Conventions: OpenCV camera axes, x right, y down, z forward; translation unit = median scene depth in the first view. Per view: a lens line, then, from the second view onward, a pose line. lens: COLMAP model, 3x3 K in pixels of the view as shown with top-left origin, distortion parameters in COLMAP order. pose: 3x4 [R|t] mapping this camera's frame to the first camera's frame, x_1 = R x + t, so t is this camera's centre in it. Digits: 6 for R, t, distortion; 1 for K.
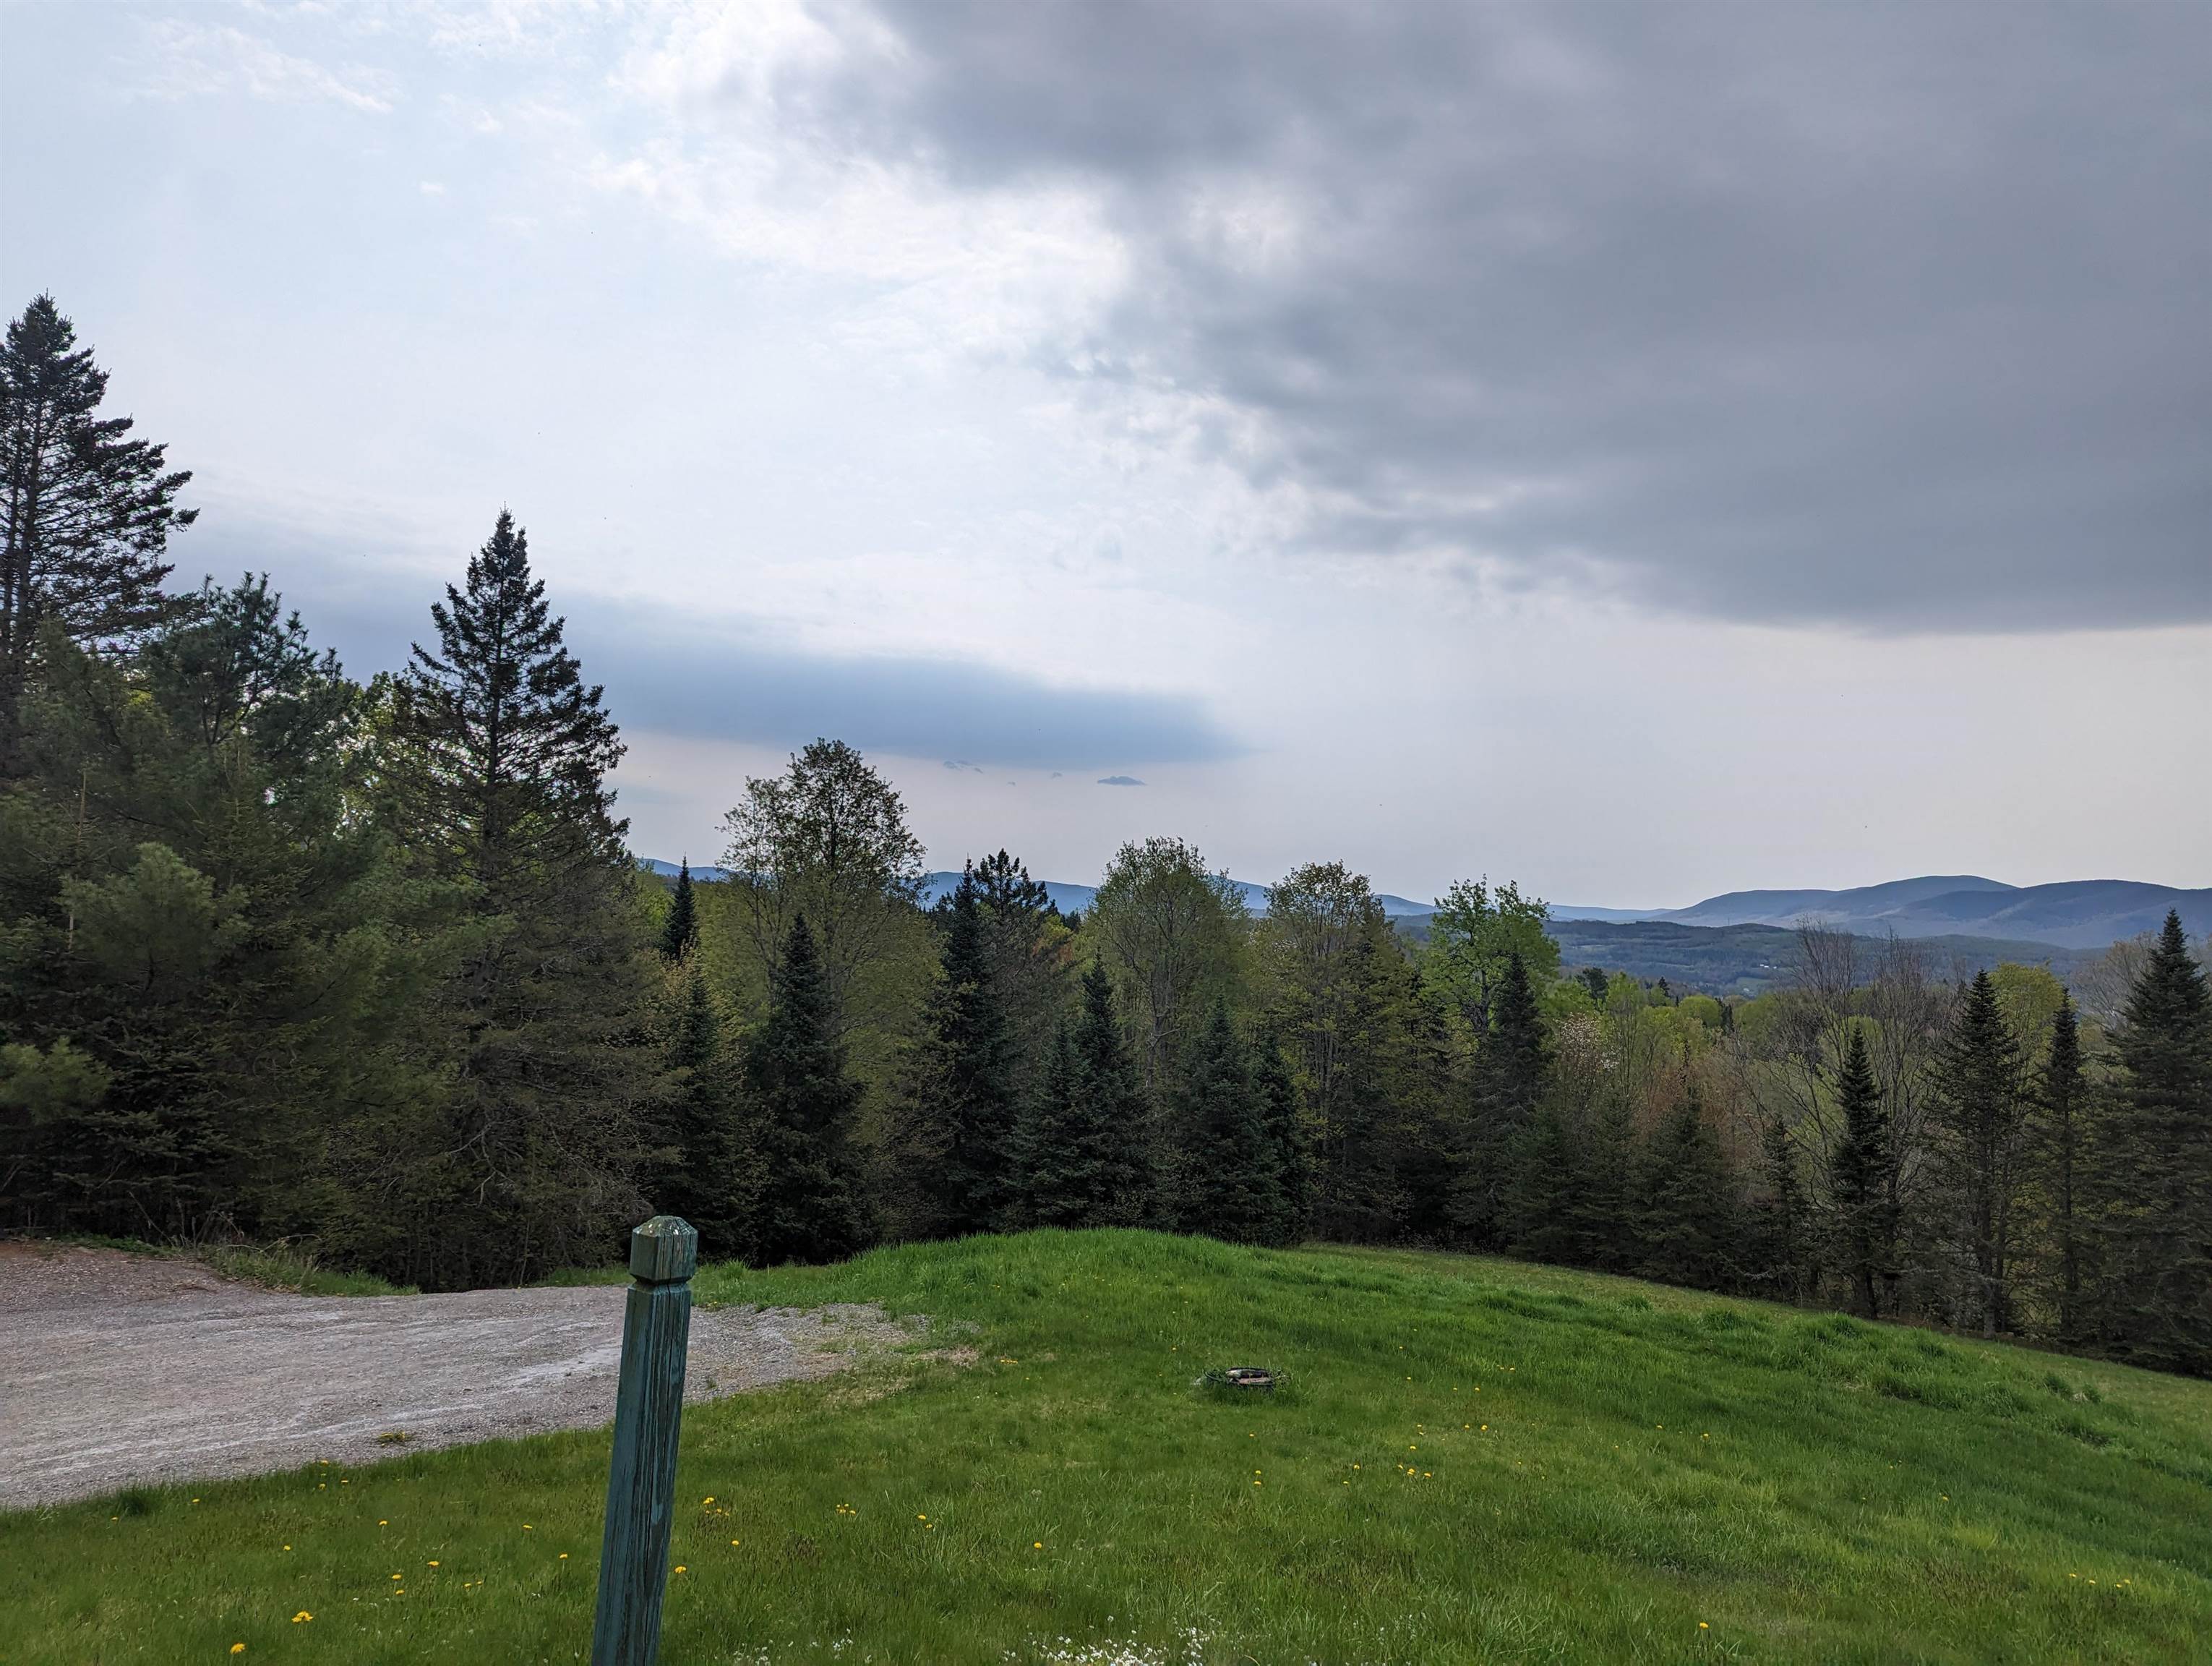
lens RADIAL K [[1553.6, 0, 1101.8], [0, 1553.6, 825.4], [0, 0, 1]] dist [0.071728, -0.067653]
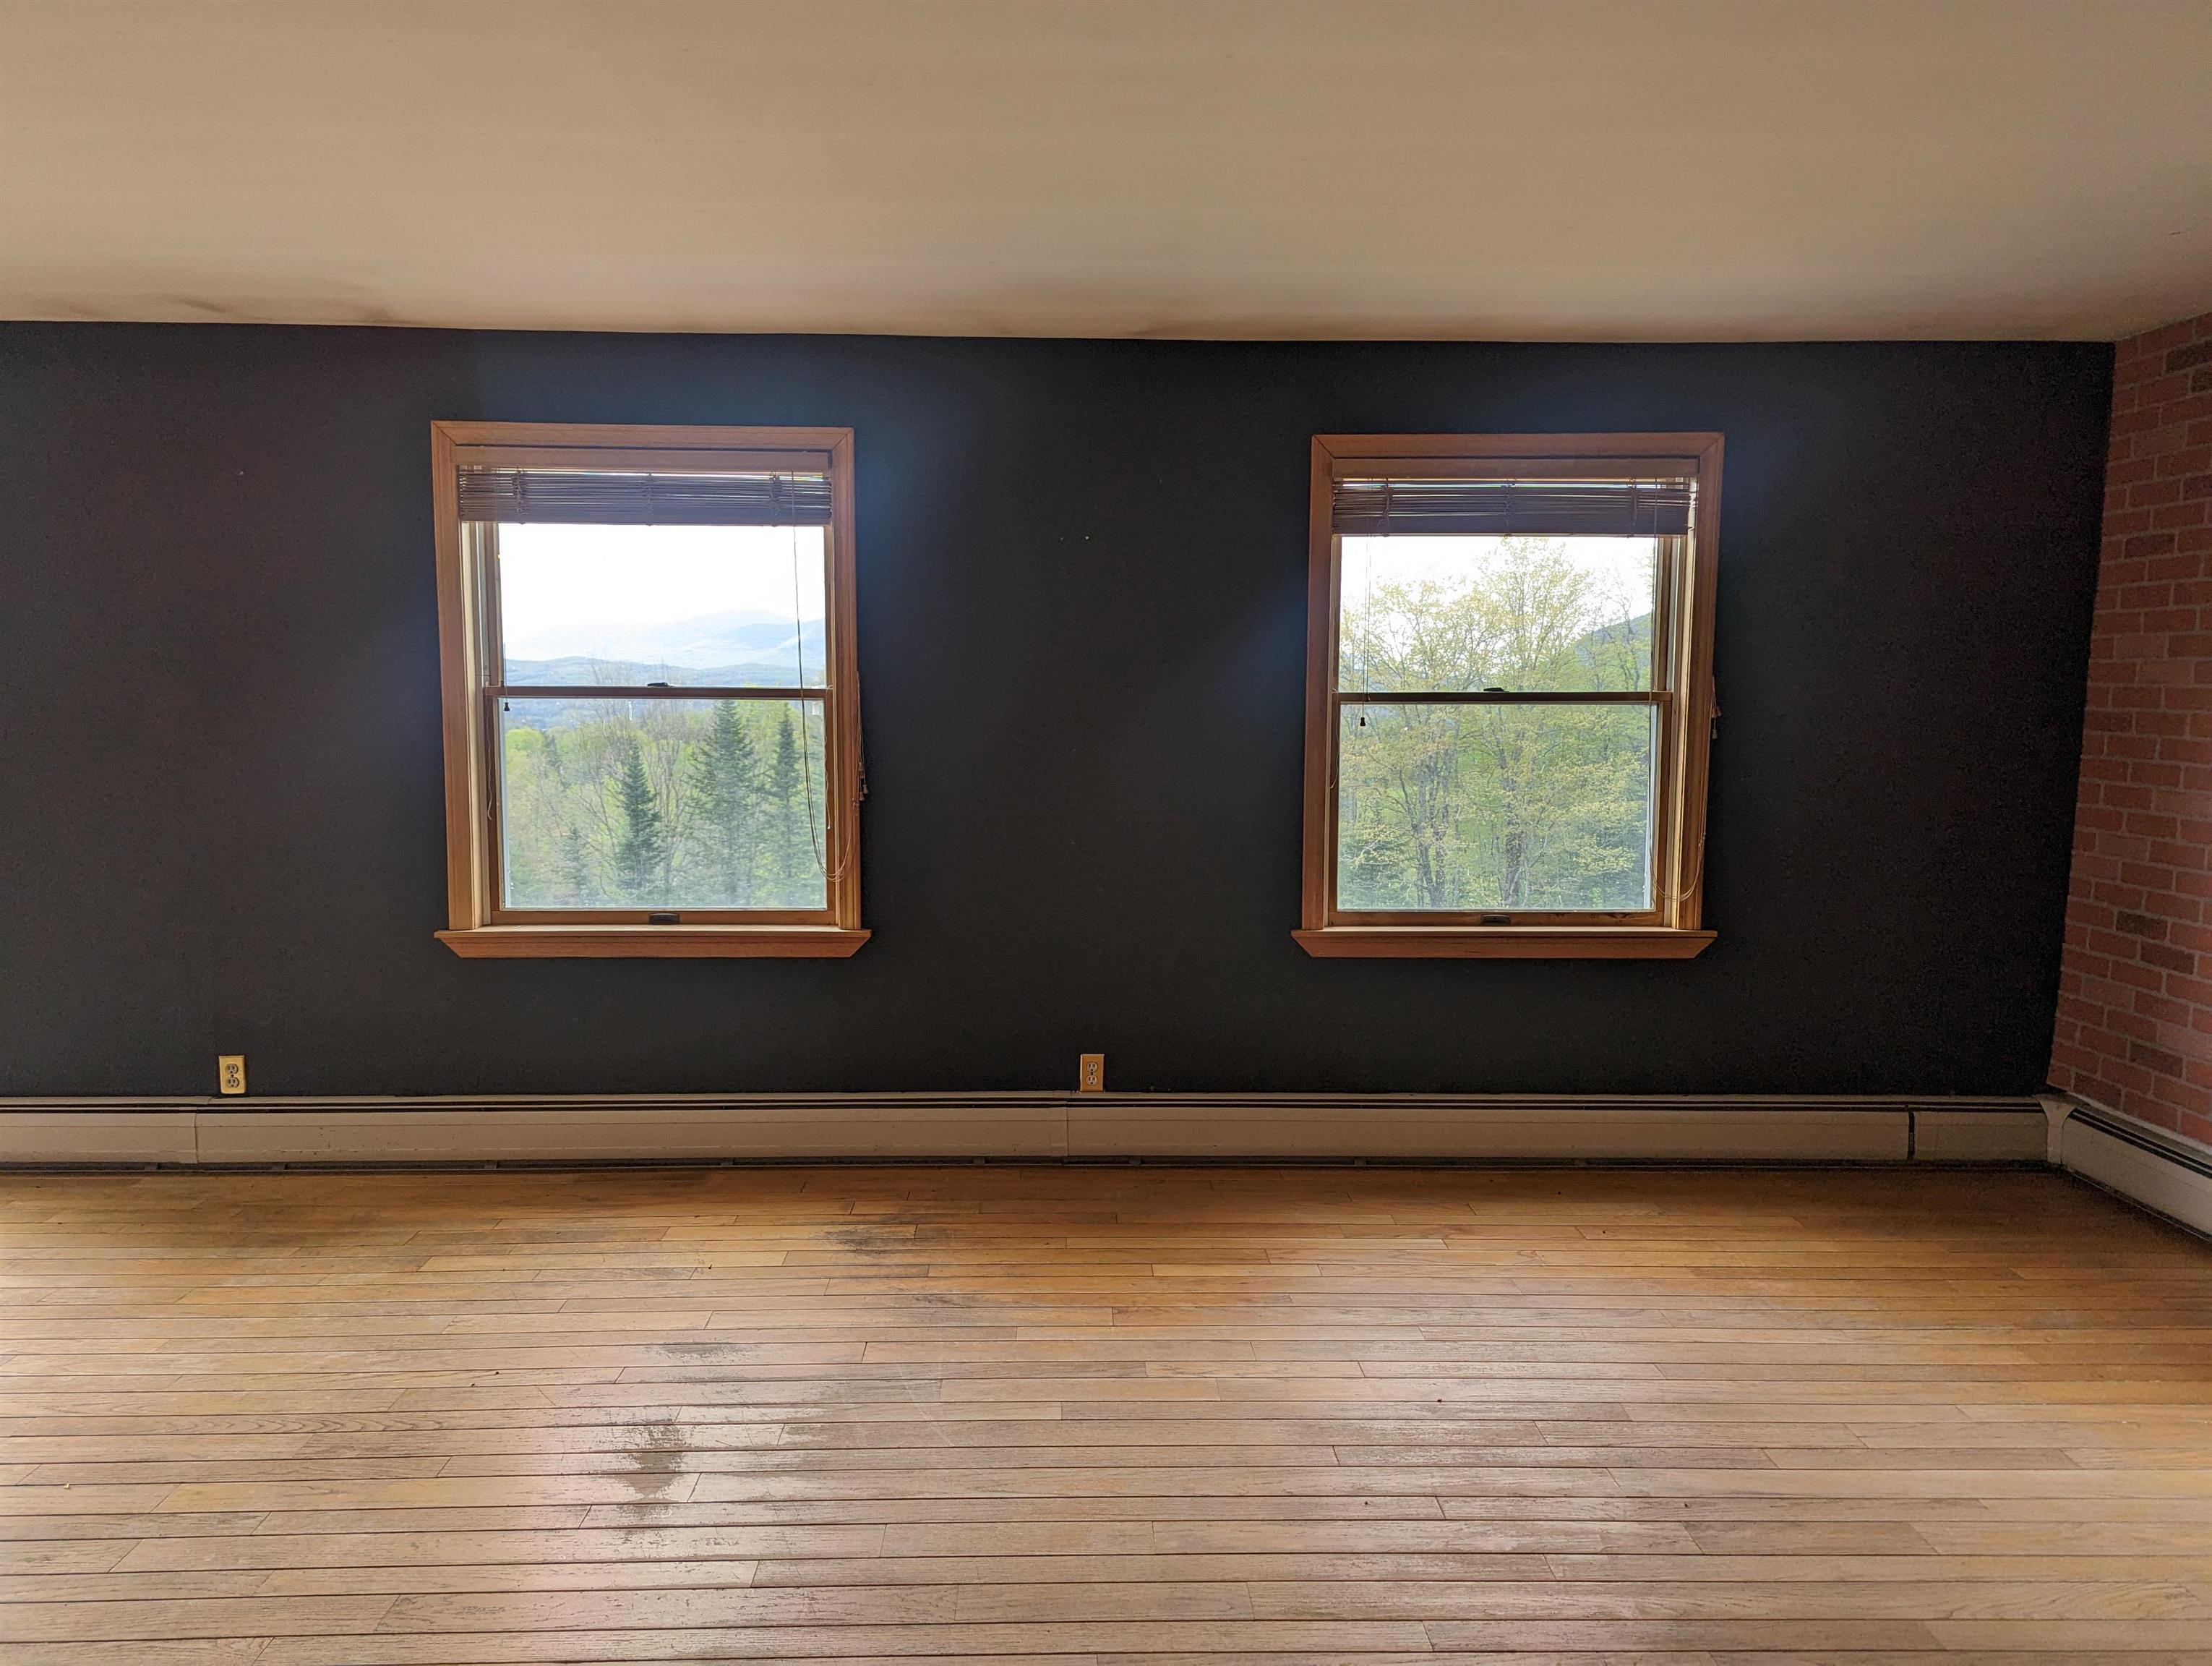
lens RADIAL K [[1549.2, 0, 1086.7], [0, 1549.2, 830.2], [0, 0, 1]] dist [0.080077, -0.078896]
pose [[0.761821, -0.090927, 0.641375, -0.019770], [-0.020413, 0.986238, 0.164064, -0.006781], [-0.647466, -0.138080, 0.749481, -0.120736]]
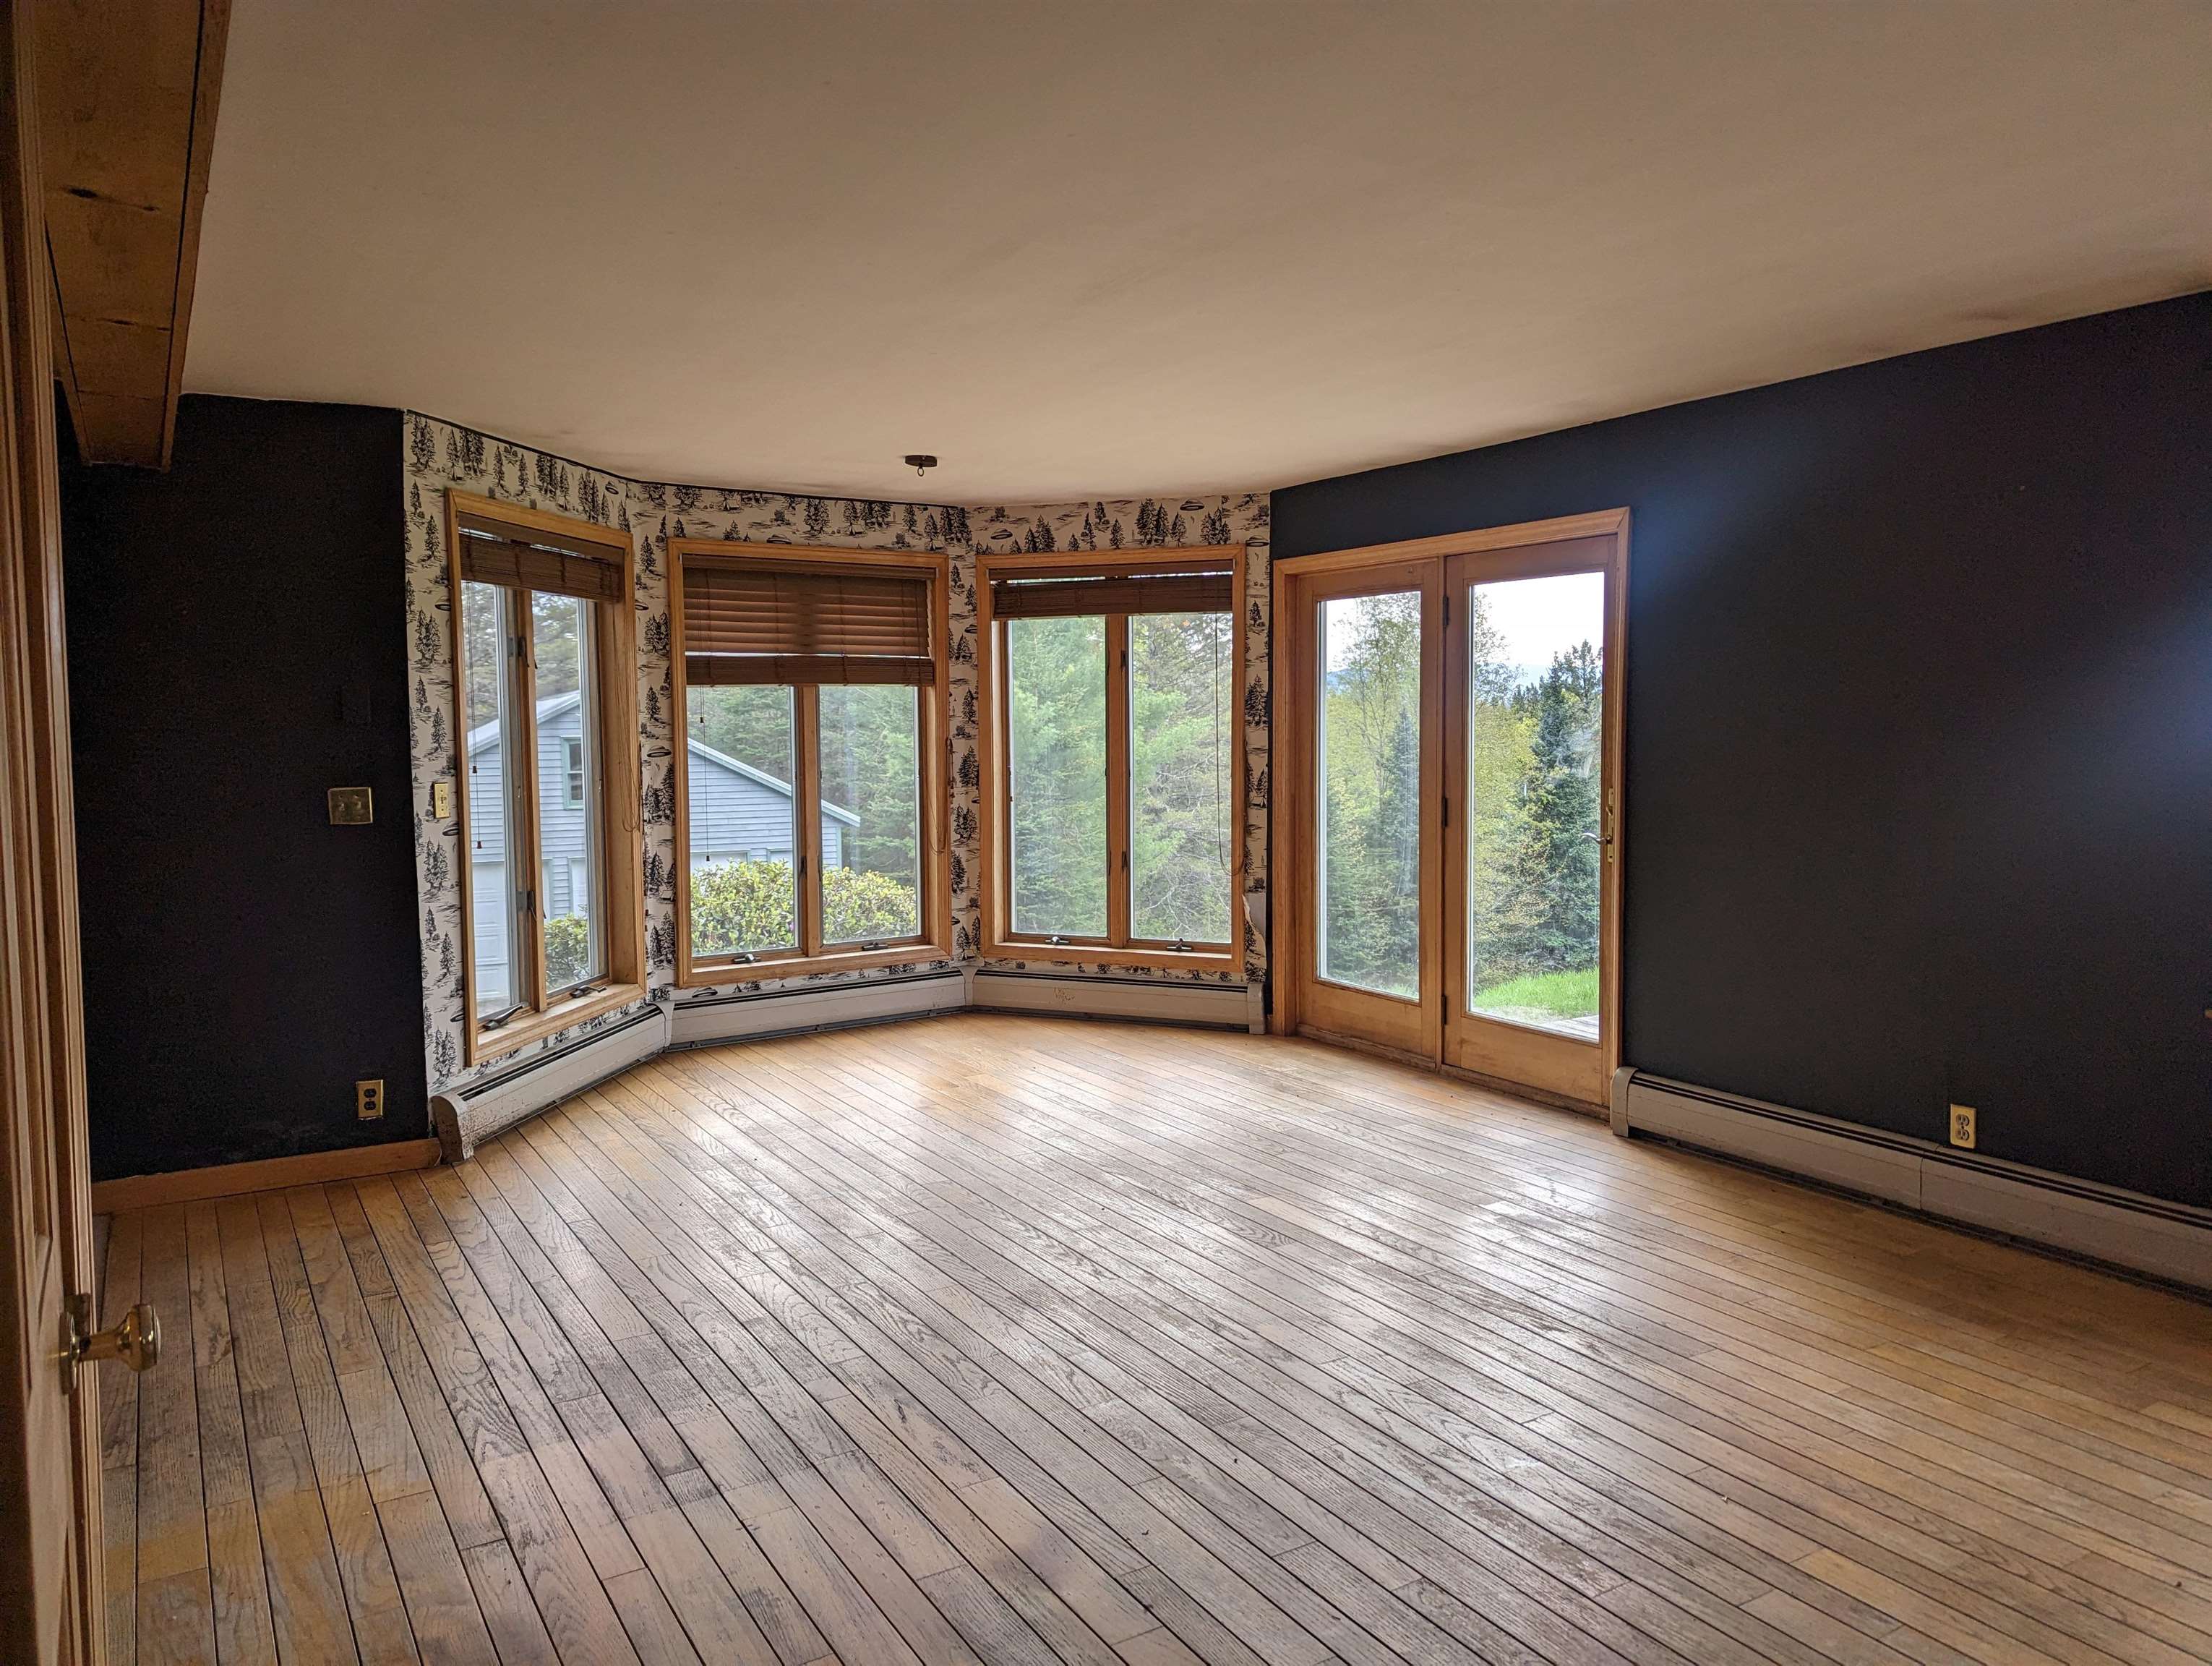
lens RADIAL K [[1542.8, 0, 1121.9], [0, 1542.8, 830.8], [0, 0, 1]] dist [0.112606, -0.119296]
pose [[0.942763, -0.015971, -0.333080, -0.014460], [0.060344, 0.990532, 0.123304, -0.006288], [0.327957, -0.136346, 0.934801, -0.115839]]
